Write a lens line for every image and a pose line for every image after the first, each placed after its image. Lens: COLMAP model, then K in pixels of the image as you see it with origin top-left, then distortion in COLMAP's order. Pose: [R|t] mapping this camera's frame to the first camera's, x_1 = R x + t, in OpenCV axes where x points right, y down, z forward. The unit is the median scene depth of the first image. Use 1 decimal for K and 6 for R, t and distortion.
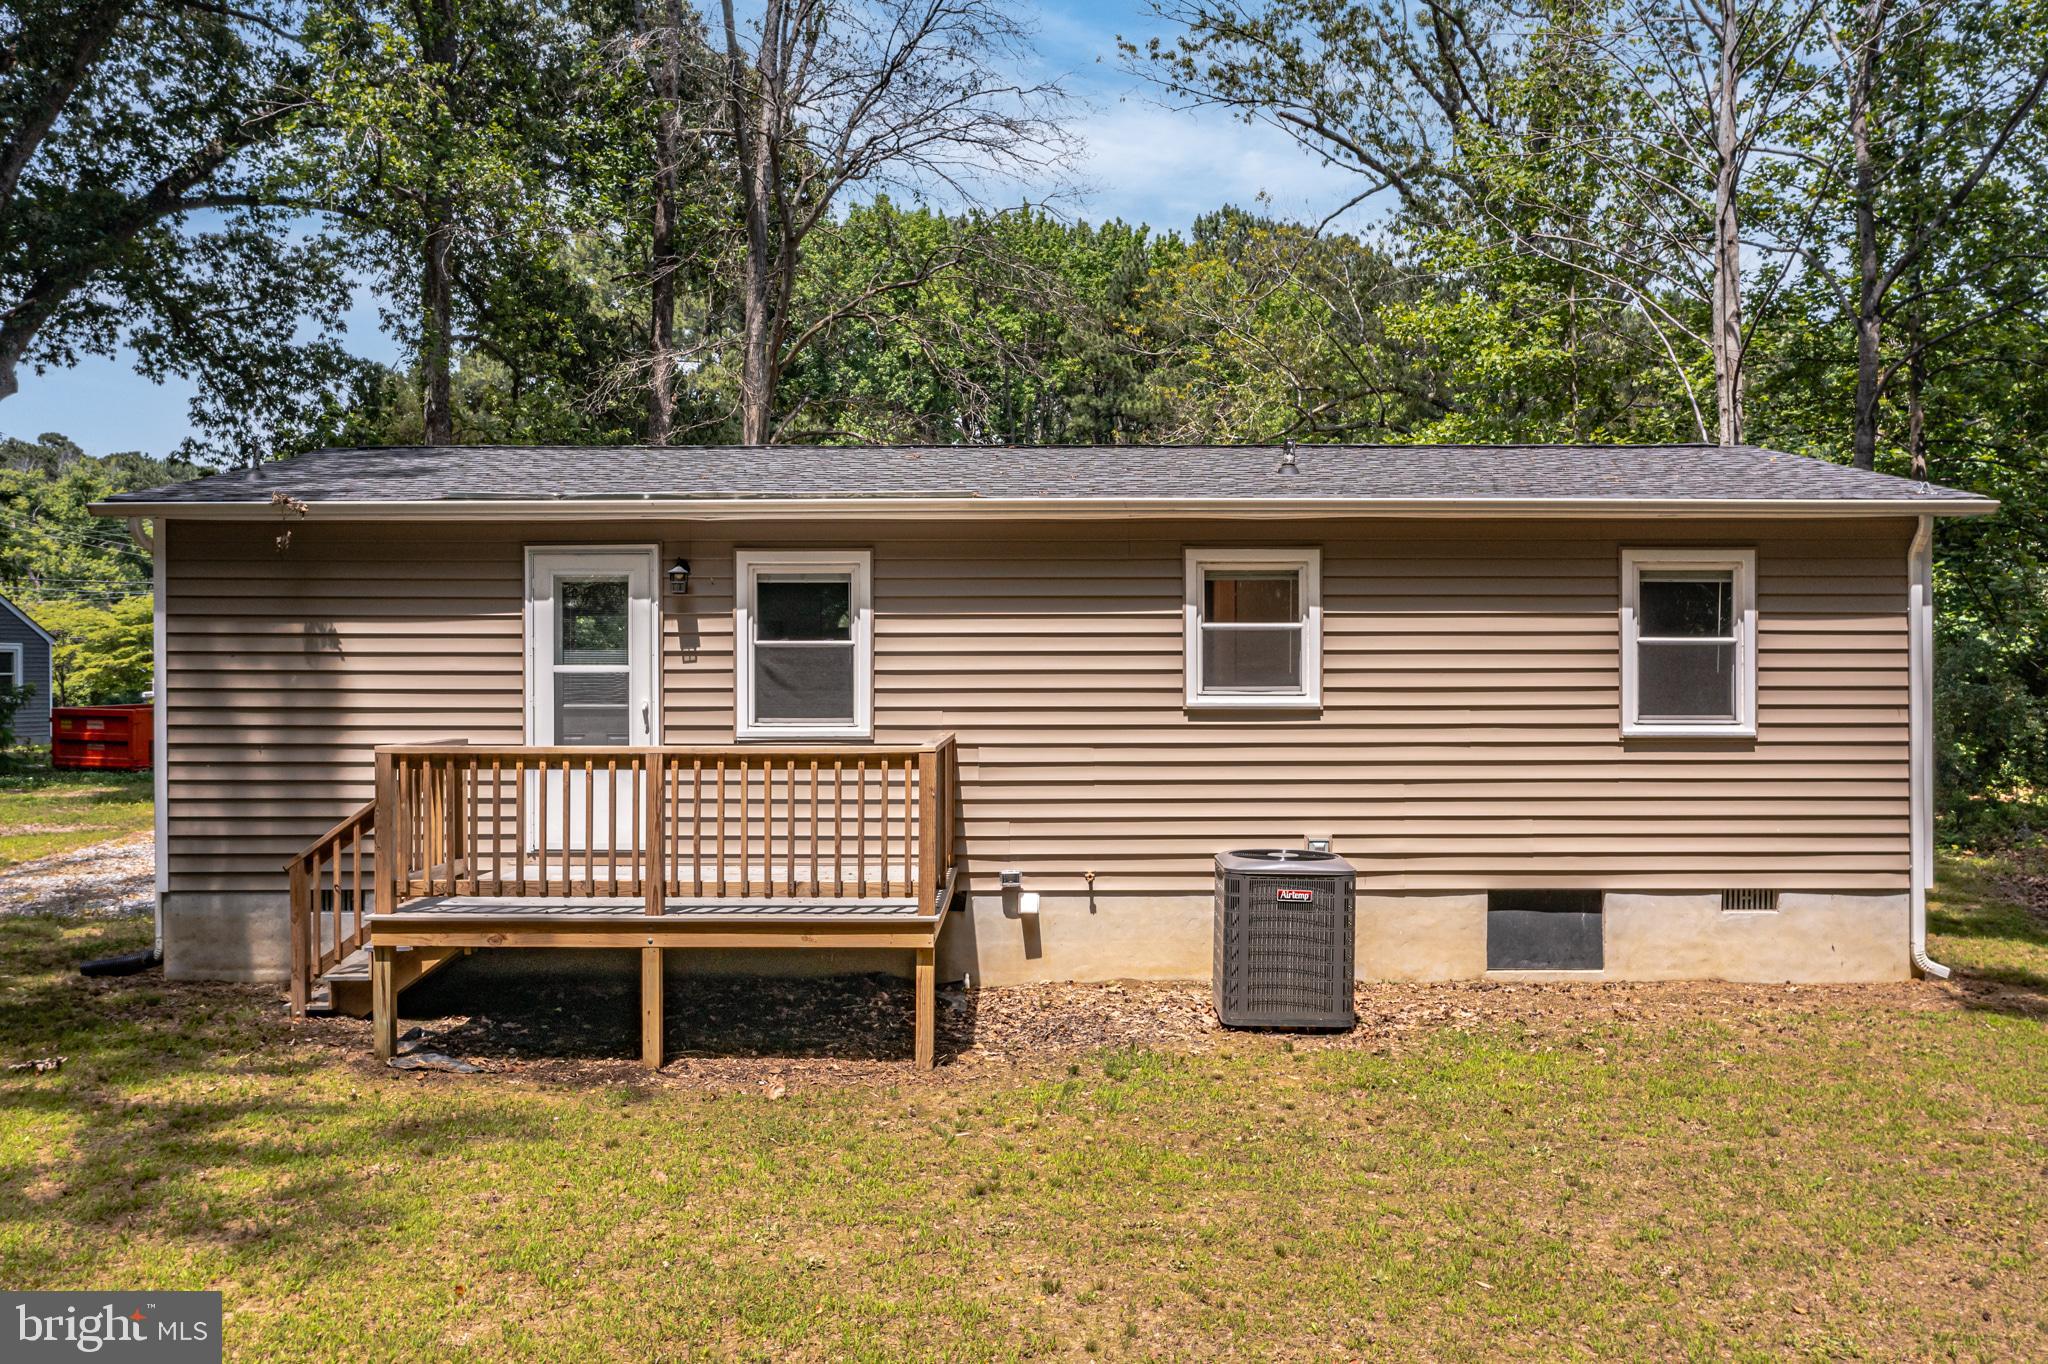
lens RADIAL K [[1641.4, 0, 1019.4], [0, 1641.4, 736.6], [0, 0, 1]] dist [-0.022012, 0.003897]
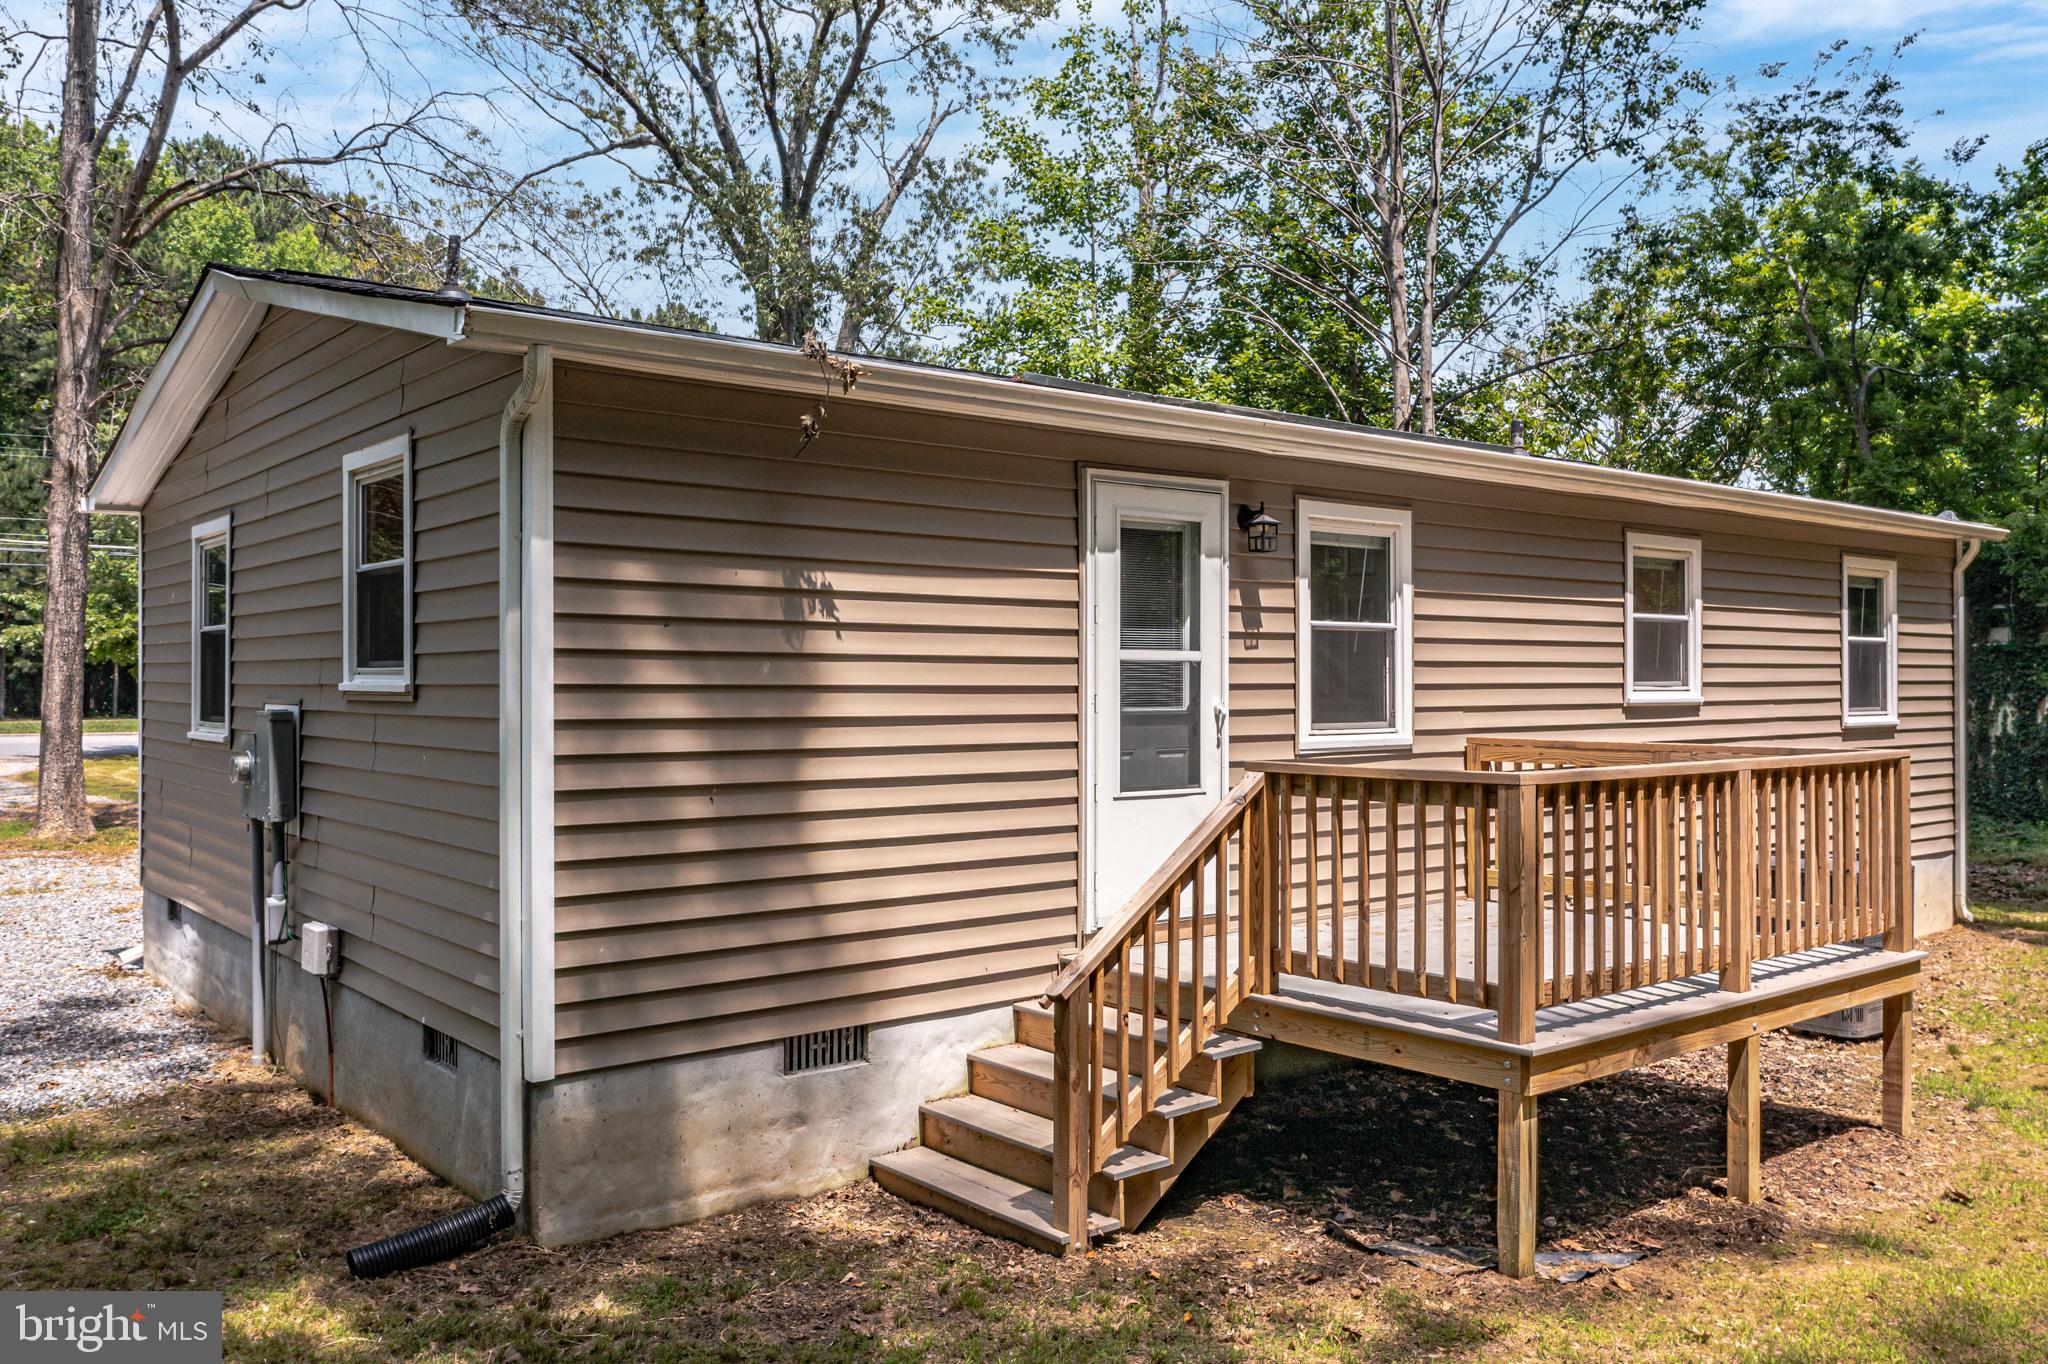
lens RADIAL K [[1641.4, 0, 1020.9], [0, 1641.4, 673.3], [0, 0, 1]] dist [-0.022012, 0.003897]
pose [[0.776781, 0.003219, 0.629763, -0.738236], [-0.011176, 0.999900, 0.008674, -0.039314], [-0.629672, -0.013776, 0.776739, 0.500985]]
